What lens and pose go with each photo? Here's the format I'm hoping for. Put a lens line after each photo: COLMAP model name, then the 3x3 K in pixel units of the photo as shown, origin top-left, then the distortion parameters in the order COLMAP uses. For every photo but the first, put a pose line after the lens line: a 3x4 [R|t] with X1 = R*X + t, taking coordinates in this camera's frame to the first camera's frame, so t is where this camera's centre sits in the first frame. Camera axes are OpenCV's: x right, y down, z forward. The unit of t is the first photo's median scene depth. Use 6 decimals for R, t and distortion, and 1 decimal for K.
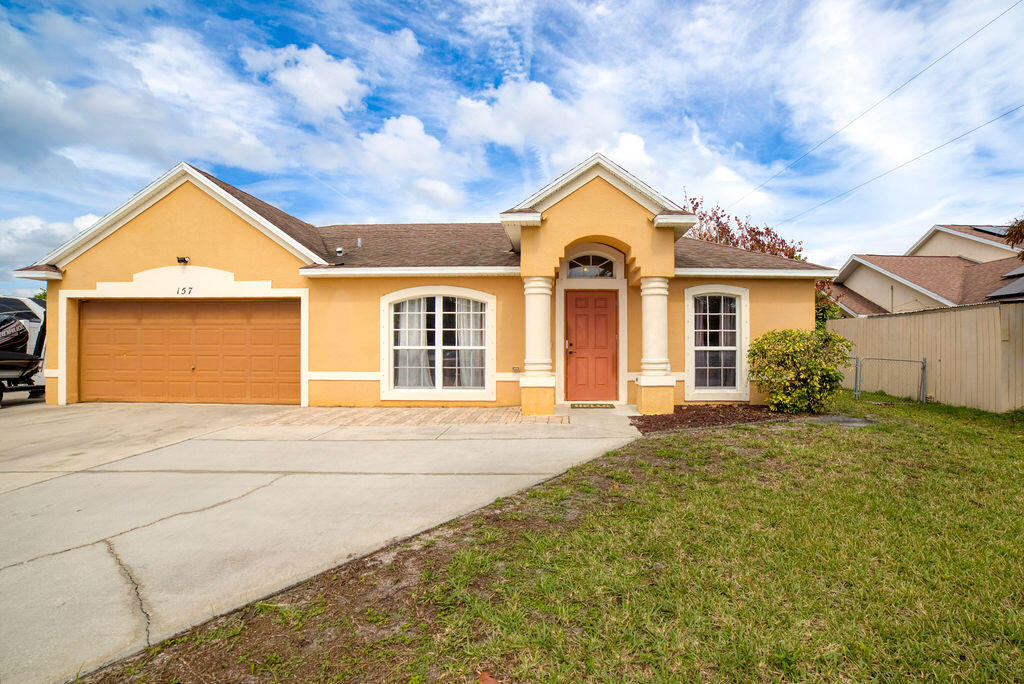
lens RADIAL K [[442.2, 0, 569.3], [0, 442.2, 328.7], [0, 0, 1]] dist [-0.001161, 0.000063]
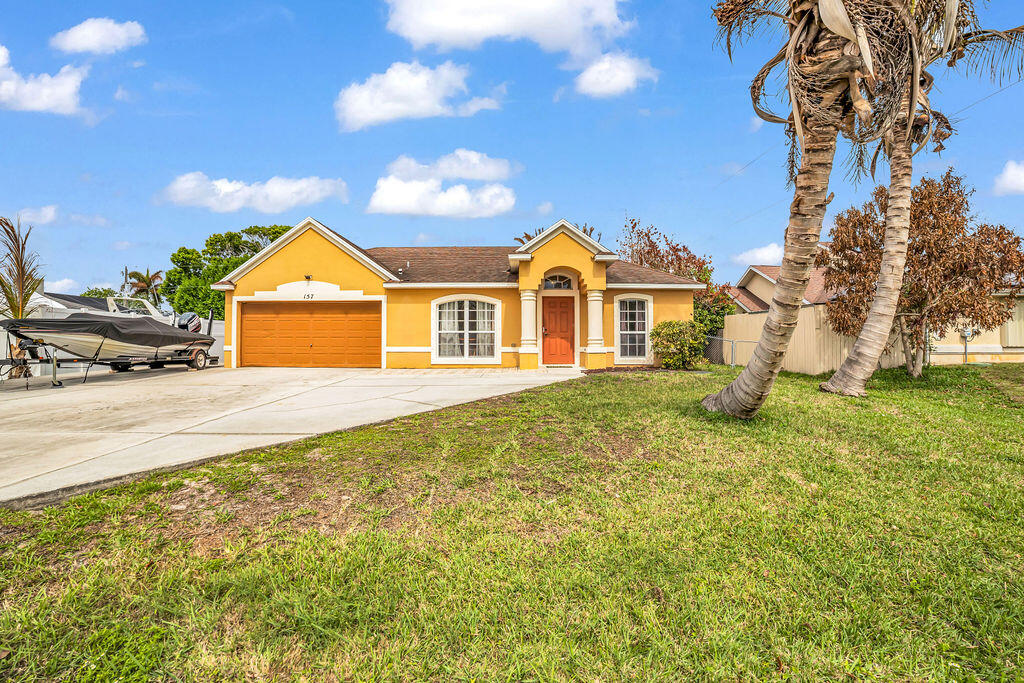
lens RADIAL K [[416.7, 0, 512.0], [0, 416.7, 341.5], [0, 0, 1]] dist [-0.007547, 0.000068]
pose [[0.999656, -0.000256, 0.026222, -0.164569], [0.000038, 0.999965, 0.008326, 0.066154], [-0.026223, -0.008323, 0.999621, -0.553017]]
